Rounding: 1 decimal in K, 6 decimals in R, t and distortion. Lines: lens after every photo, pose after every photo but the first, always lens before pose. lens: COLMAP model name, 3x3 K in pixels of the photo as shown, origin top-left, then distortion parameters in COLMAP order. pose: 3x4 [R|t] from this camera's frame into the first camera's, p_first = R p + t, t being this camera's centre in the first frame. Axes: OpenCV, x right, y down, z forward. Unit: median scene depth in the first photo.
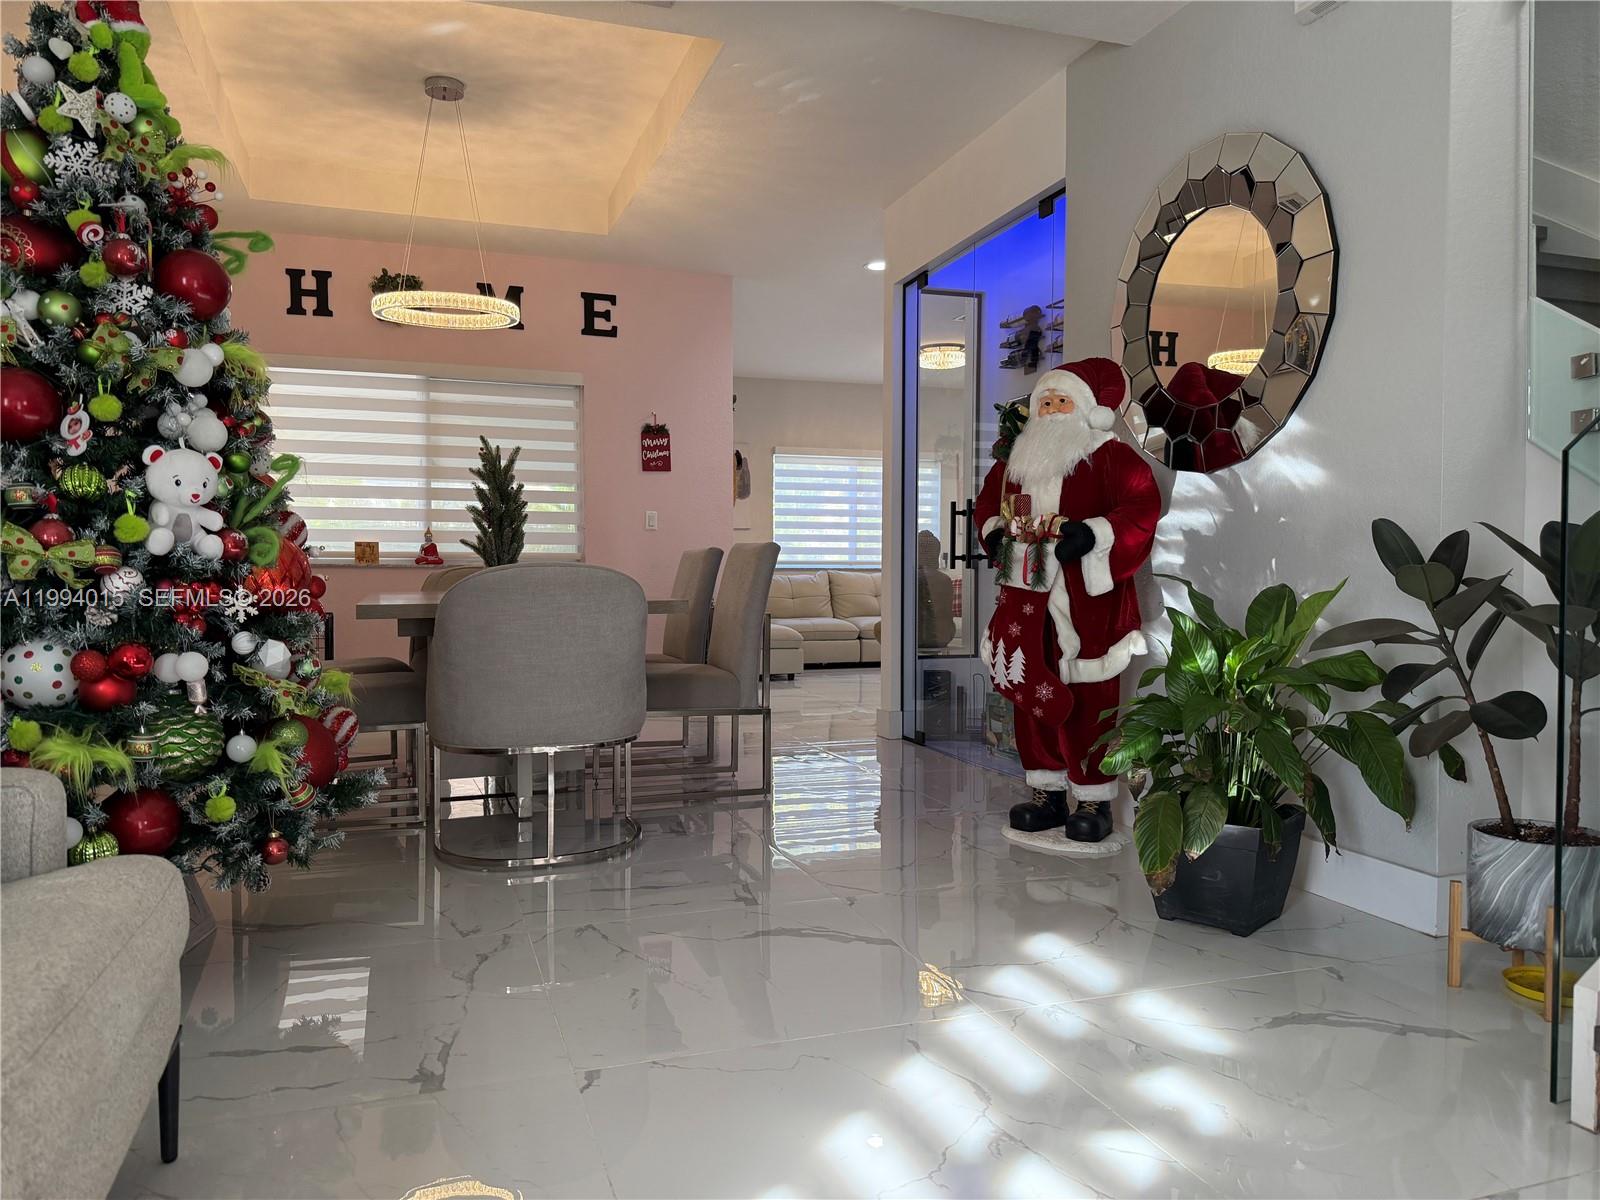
lens RADIAL K [[1119.9, 0, 793.9], [0, 1119.9, 608.4], [0, 0, 1]] dist [0.082752, -0.105956]
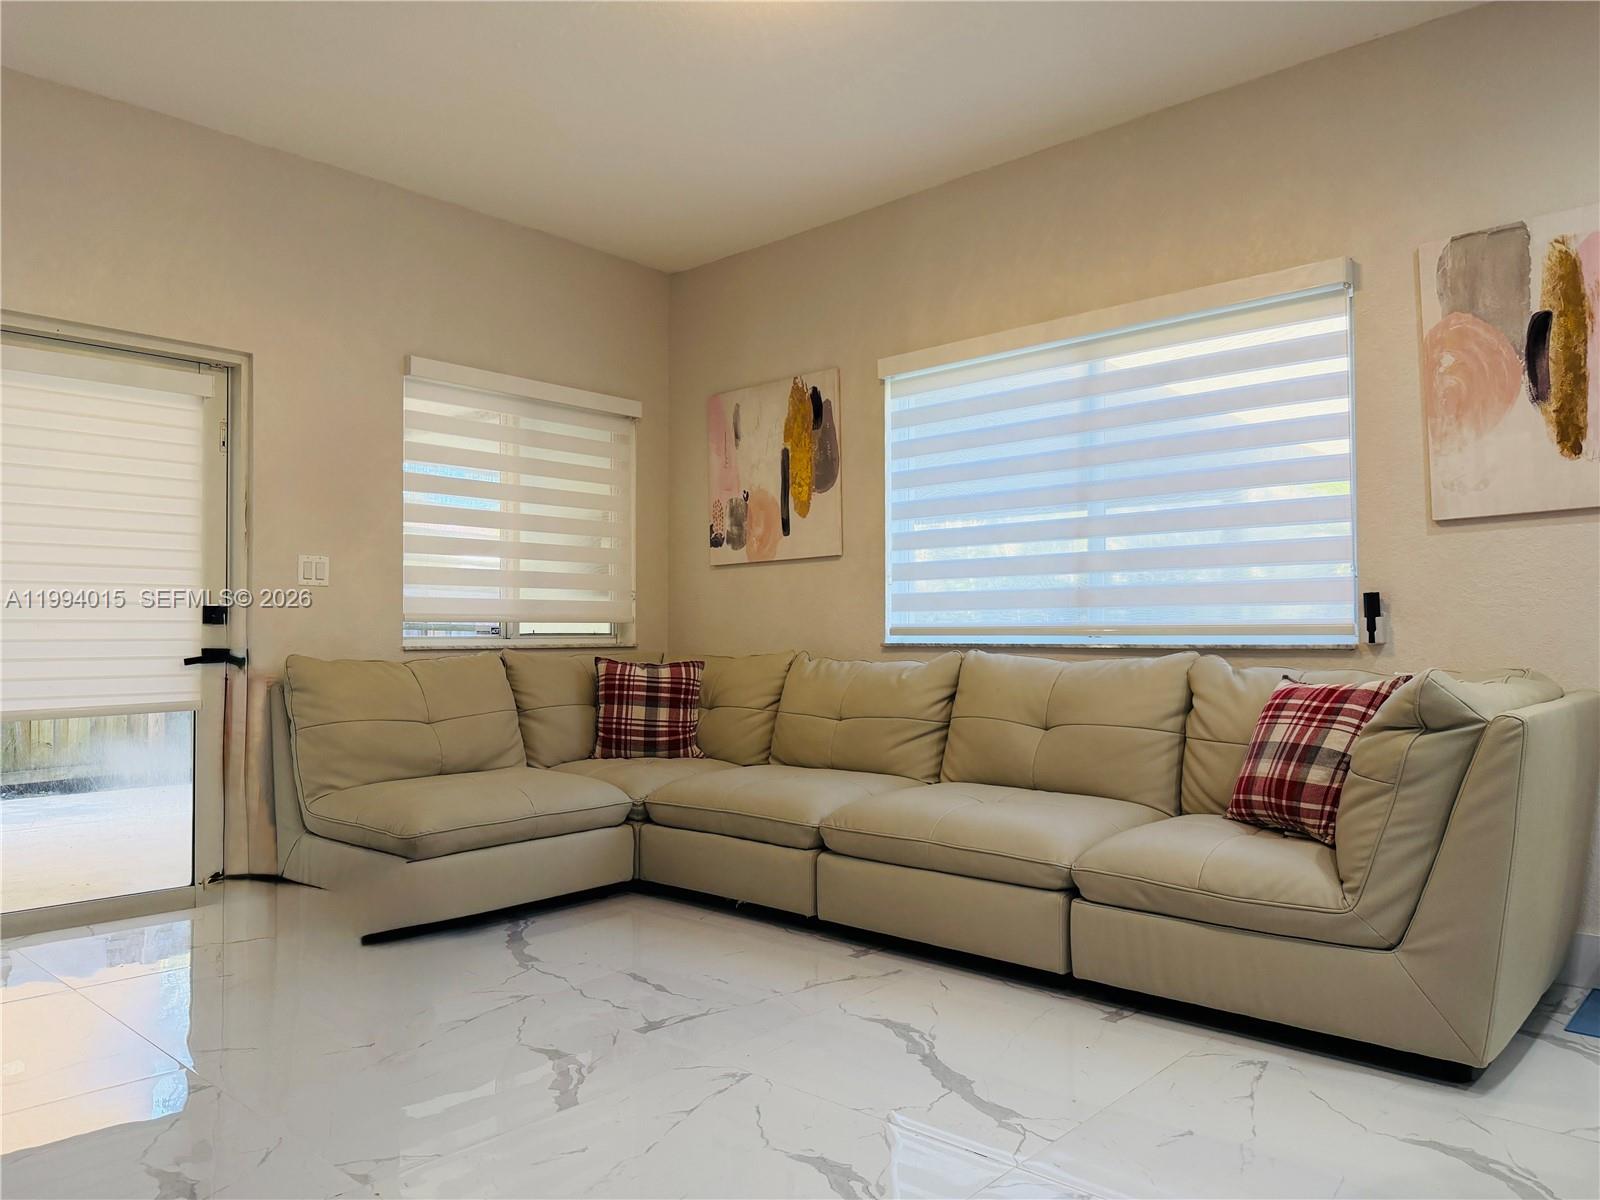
lens RADIAL K [[1119.9, 0, 803.8], [0, 1119.9, 605.1], [0, 0, 1]] dist [0.082752, -0.105956]
pose [[0.473985, -0.024298, -0.880198, 0.851137], [-0.025523, 0.998820, -0.041317, -0.078546], [0.880163, 0.042049, 0.472805, 1.896489]]
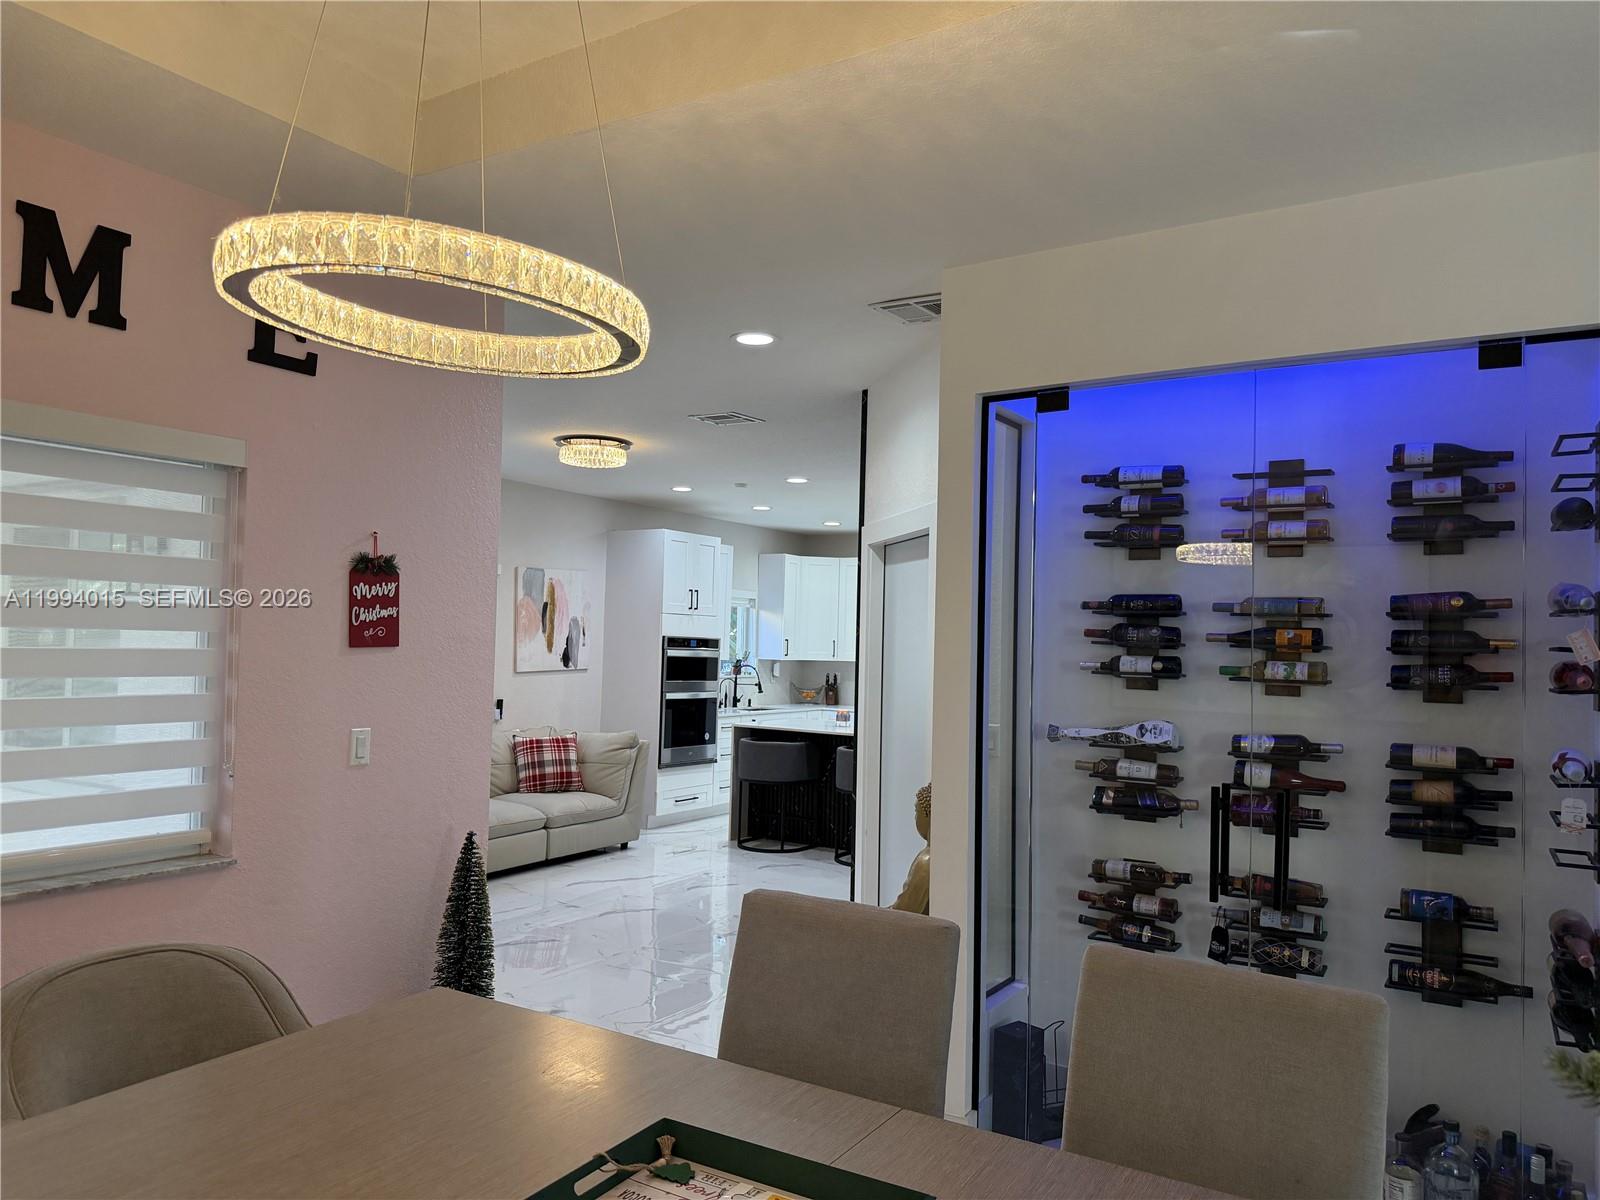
lens RADIAL K [[1119.9, 0, 792.1], [0, 1119.9, 597.9], [0, 0, 1]] dist [0.082752, -0.105956]
pose [[0.776540, 0.044710, 0.628479, -0.473945], [-0.005324, 0.997909, -0.064413, -0.179683], [-0.630045, 0.046673, 0.775155, 0.775866]]
